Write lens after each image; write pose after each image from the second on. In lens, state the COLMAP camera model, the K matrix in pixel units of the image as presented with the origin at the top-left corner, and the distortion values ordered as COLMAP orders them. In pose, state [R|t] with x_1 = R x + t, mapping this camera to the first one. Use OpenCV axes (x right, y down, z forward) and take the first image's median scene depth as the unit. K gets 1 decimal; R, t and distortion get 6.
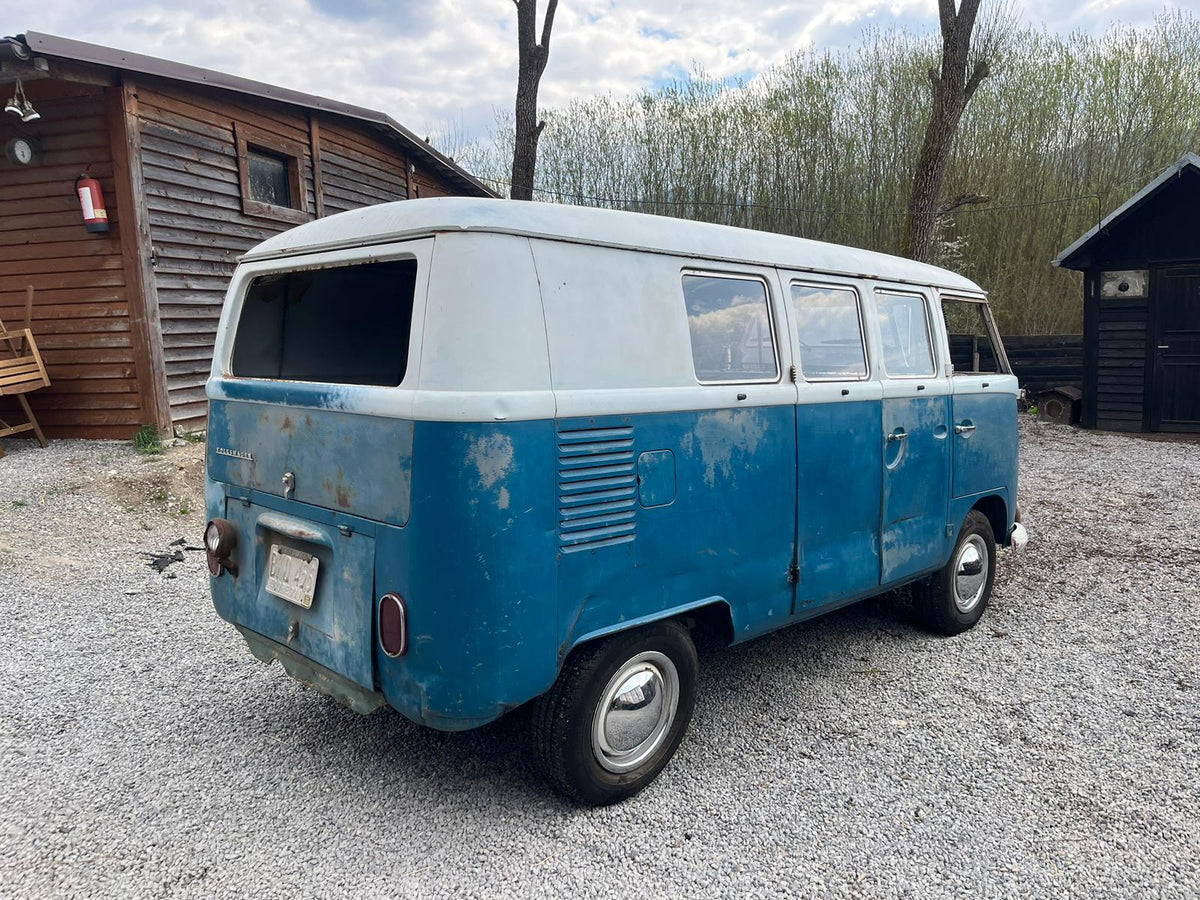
lens RADIAL K [[933.9, 0, 600.0], [0, 933.9, 450.0], [0, 0, 1]] dist [0.087210, -0.138858]
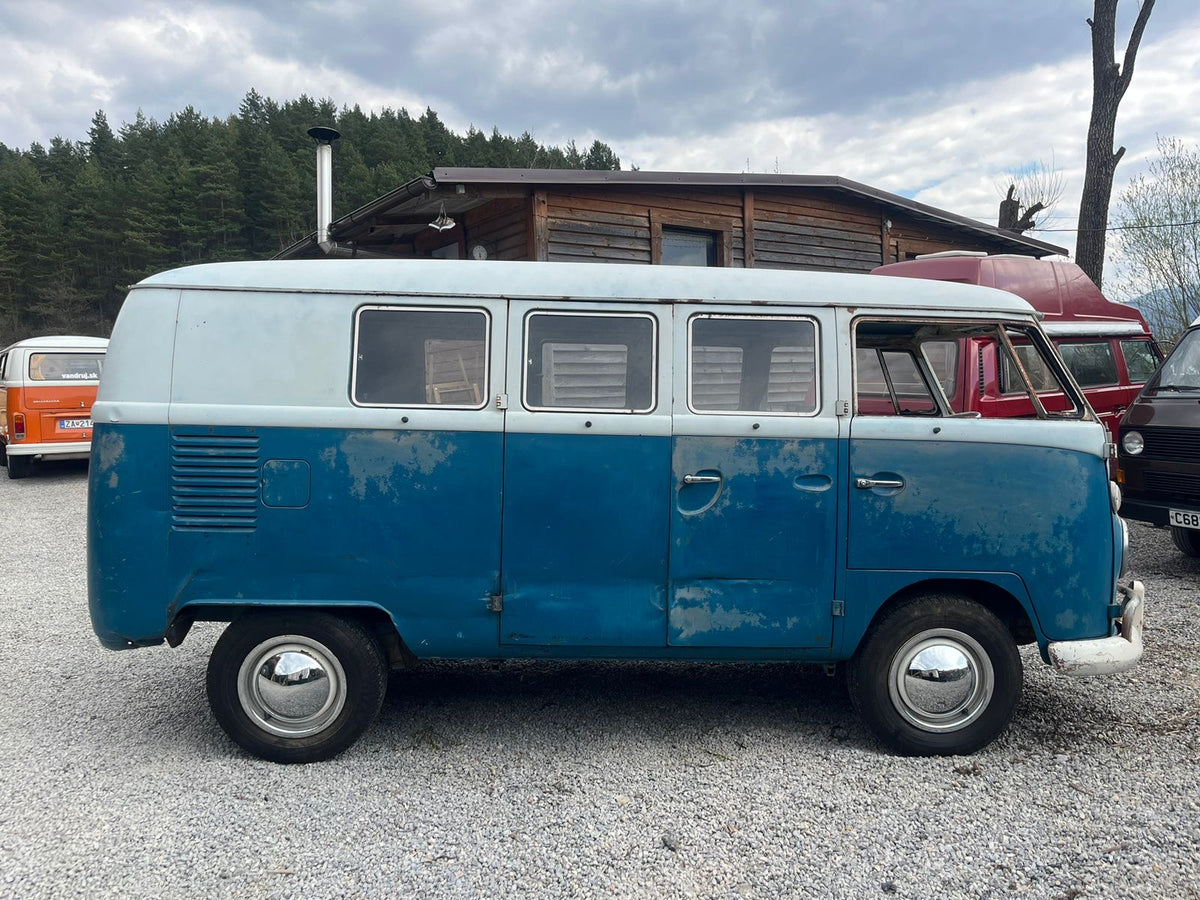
lens RADIAL K [[933.9, 0, 600.0], [0, 933.9, 450.0], [0, 0, 1]] dist [0.087210, -0.138858]
pose [[0.725358, 0.038492, -0.687295, 0.867160], [-0.086752, 0.995587, -0.035799, -0.002406], [0.682884, 0.085591, 0.725496, 0.308324]]
